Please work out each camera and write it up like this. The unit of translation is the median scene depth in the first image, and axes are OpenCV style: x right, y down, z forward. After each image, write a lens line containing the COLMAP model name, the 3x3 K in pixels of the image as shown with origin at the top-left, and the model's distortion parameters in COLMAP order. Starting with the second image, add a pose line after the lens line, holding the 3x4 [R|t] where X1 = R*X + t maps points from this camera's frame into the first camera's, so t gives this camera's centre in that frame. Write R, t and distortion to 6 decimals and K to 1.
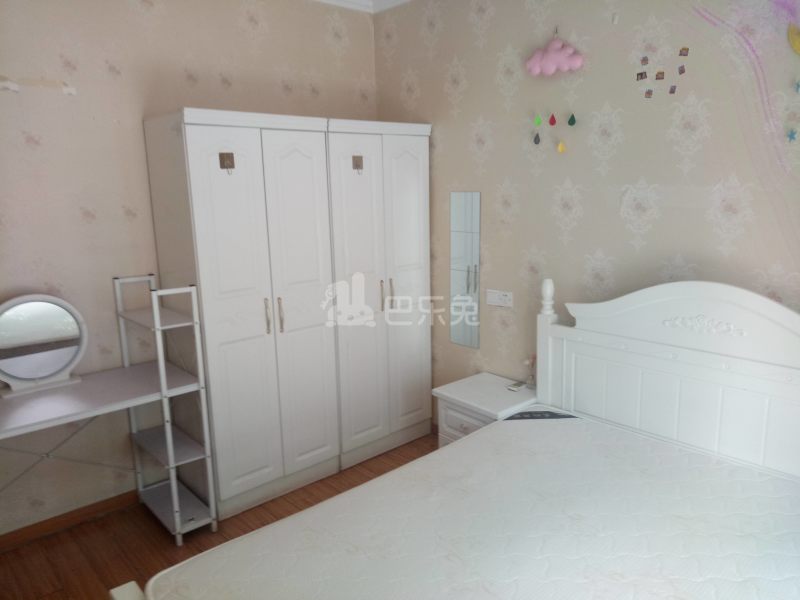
lens RADIAL K [[592.1, 0, 403.5], [0, 592.1, 299.9], [0, 0, 1]] dist [0.026843, -0.031792]
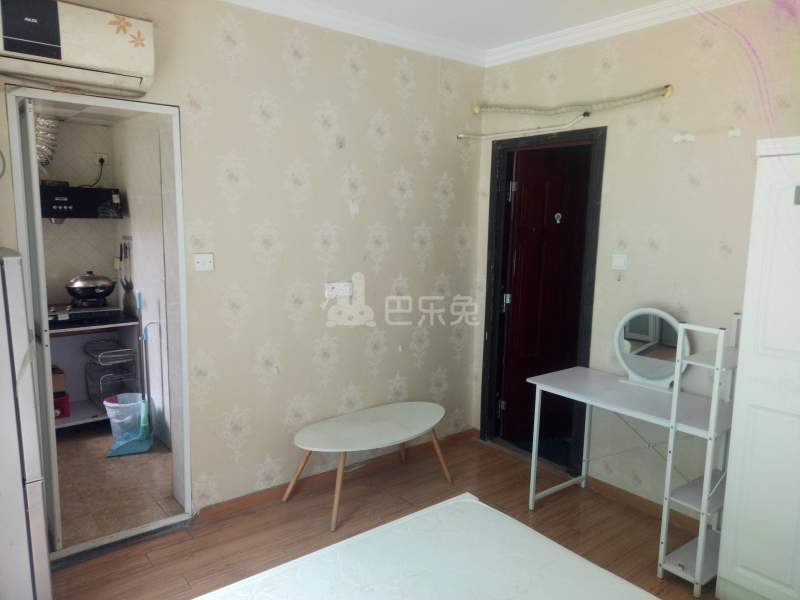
lens RADIAL K [[592.1, 0, 403.5], [0, 592.1, 299.9], [0, 0, 1]] dist [0.026843, -0.031792]
pose [[-0.068130, 0.151984, -0.986032, 0.596959], [-0.205683, 0.964957, 0.162947, -0.118165], [0.976244, 0.213912, -0.034482, 0.536591]]
